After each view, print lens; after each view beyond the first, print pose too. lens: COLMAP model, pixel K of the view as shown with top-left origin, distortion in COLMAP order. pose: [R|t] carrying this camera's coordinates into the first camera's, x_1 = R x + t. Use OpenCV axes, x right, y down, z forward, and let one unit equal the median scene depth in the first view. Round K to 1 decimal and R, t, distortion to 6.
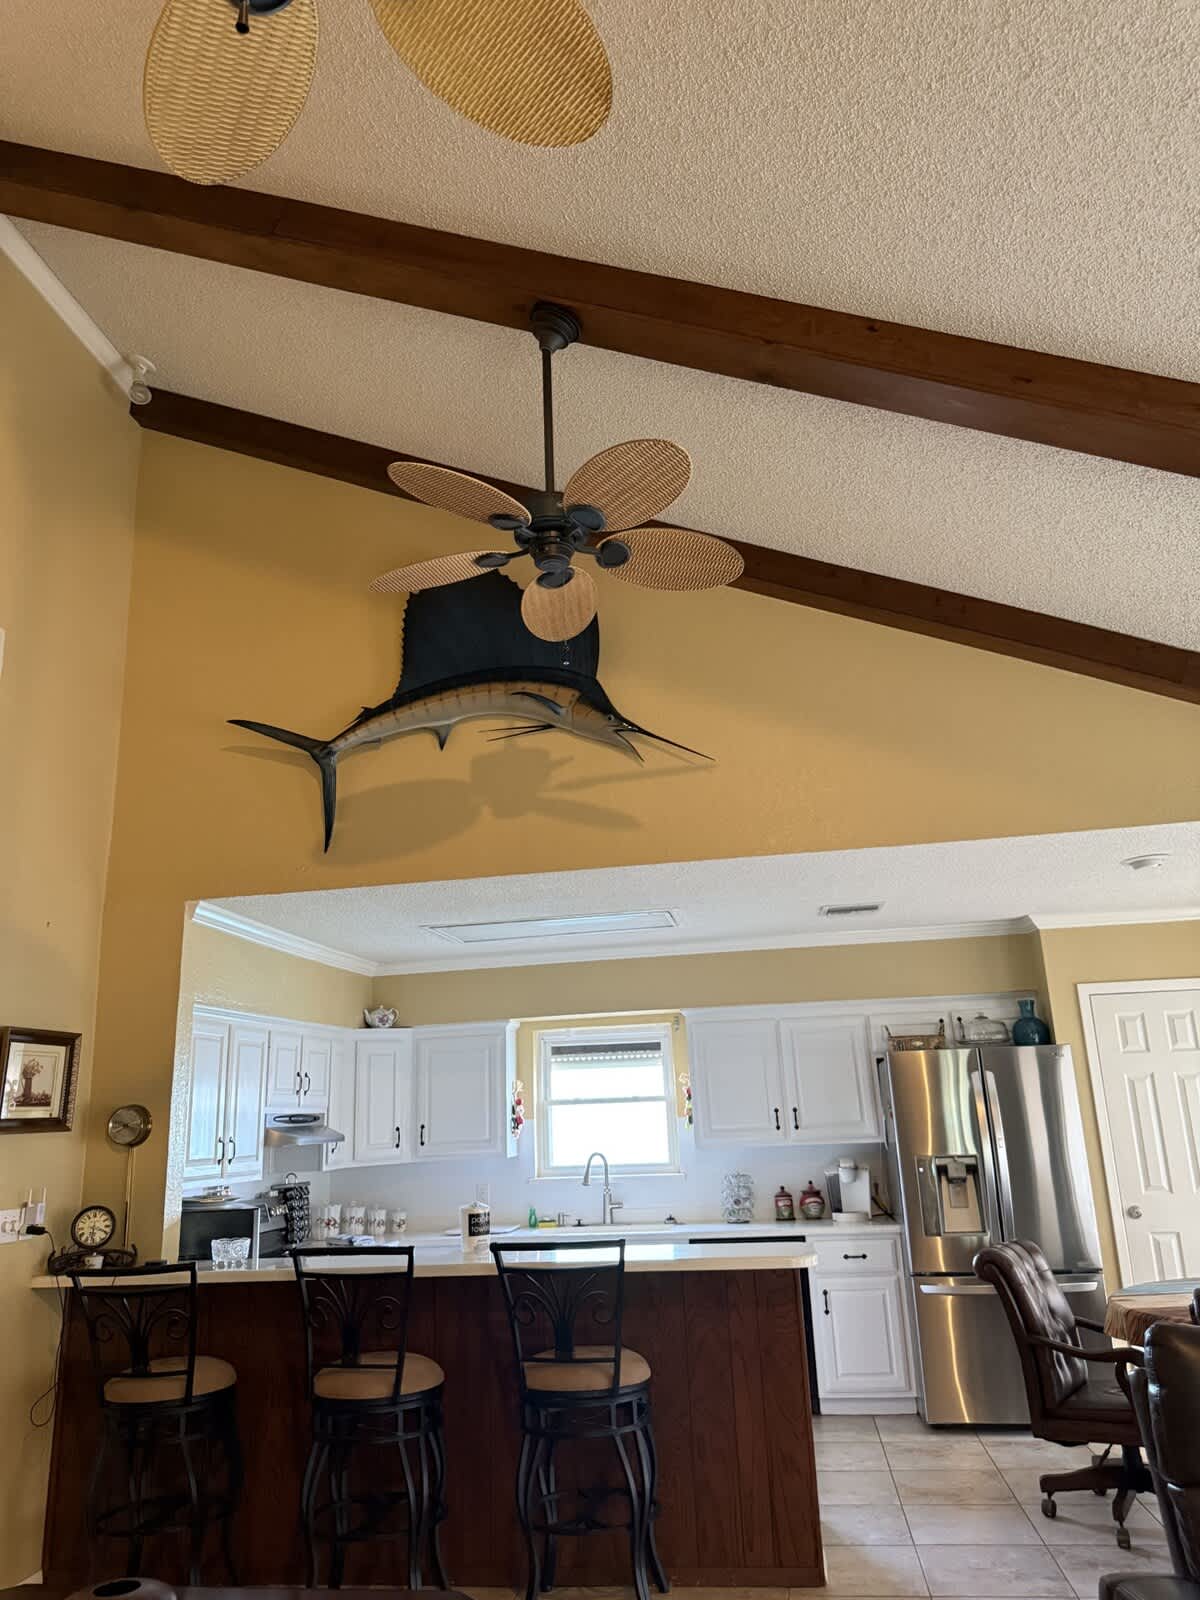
lens RADIAL K [[1016.2, 0, 600.0], [0, 1016.2, 800.0], [0, 0, 1]] dist [0.000044, -0.000483]
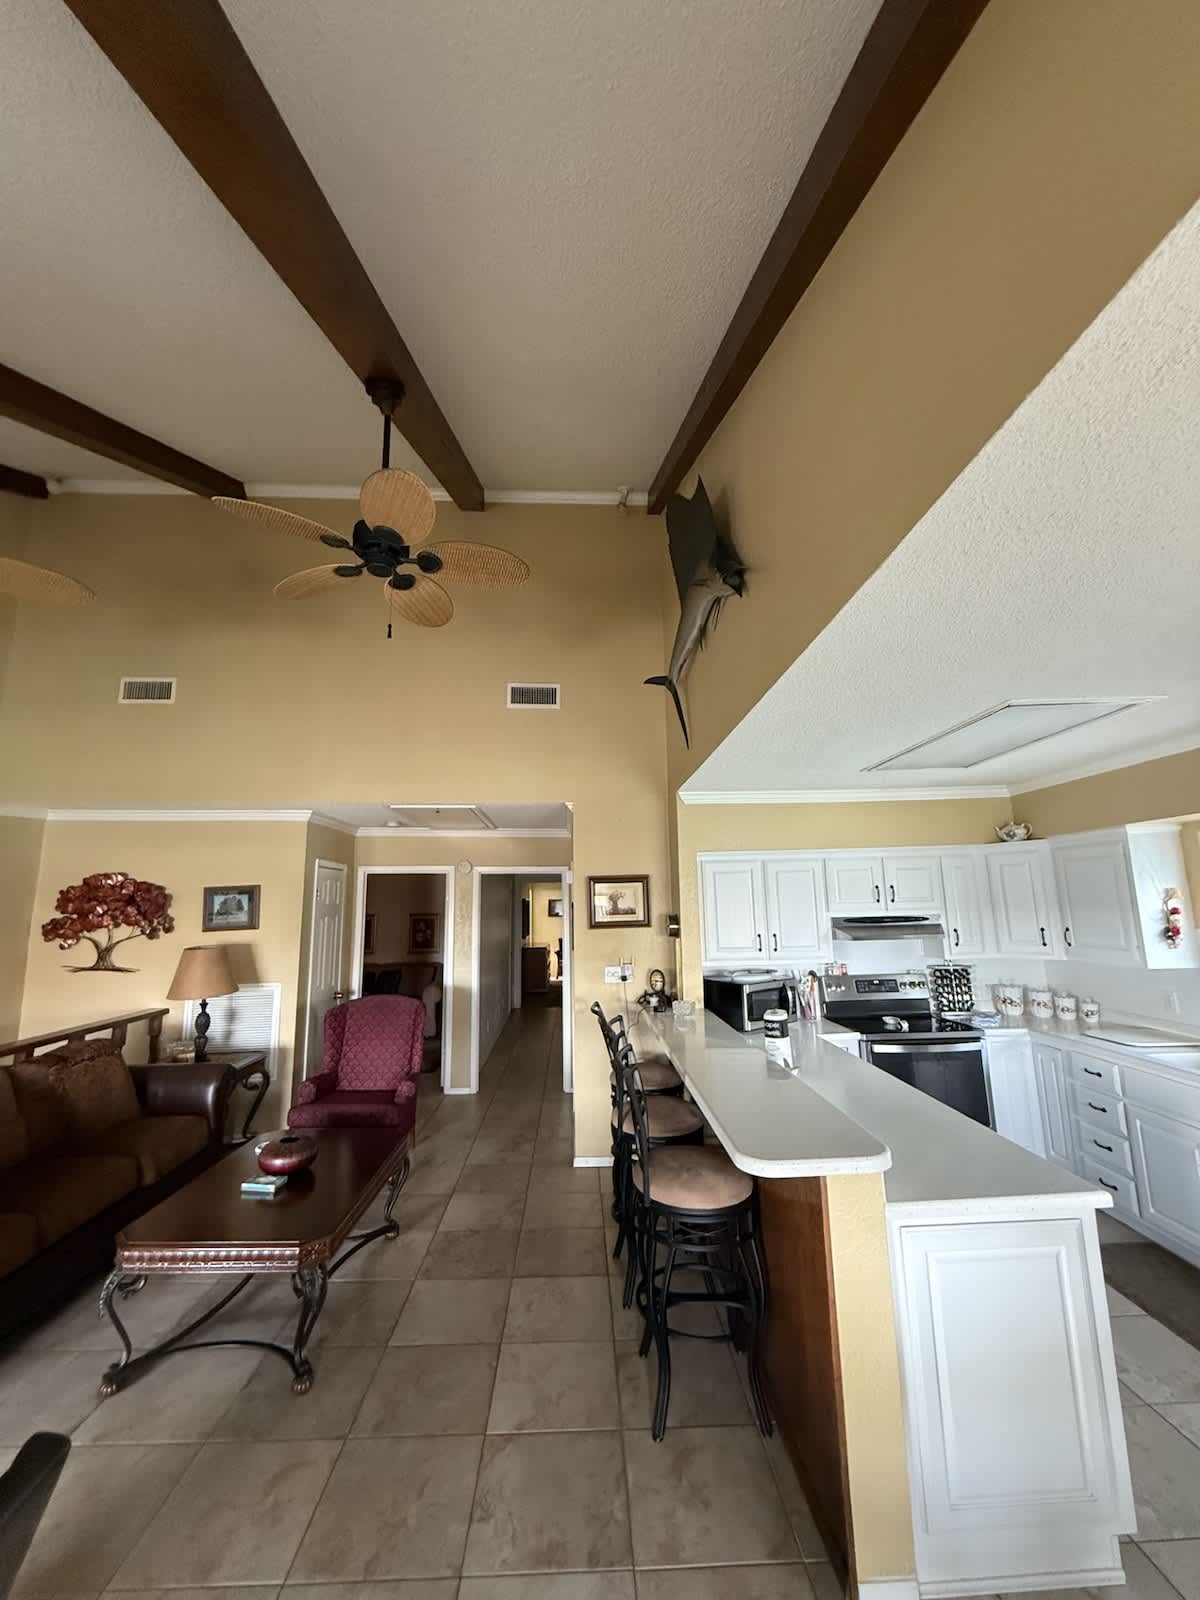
lens RADIAL K [[634.9, 0, 604.3], [0, 634.9, 794.6], [0, 0, 1]] dist [0.002613, 0.000079]
pose [[0.242954, -0.139407, -0.959968, 0.373112], [0.293726, 0.953734, -0.064164, 0.088506], [0.924499, -0.266379, 0.272661, 0.411856]]
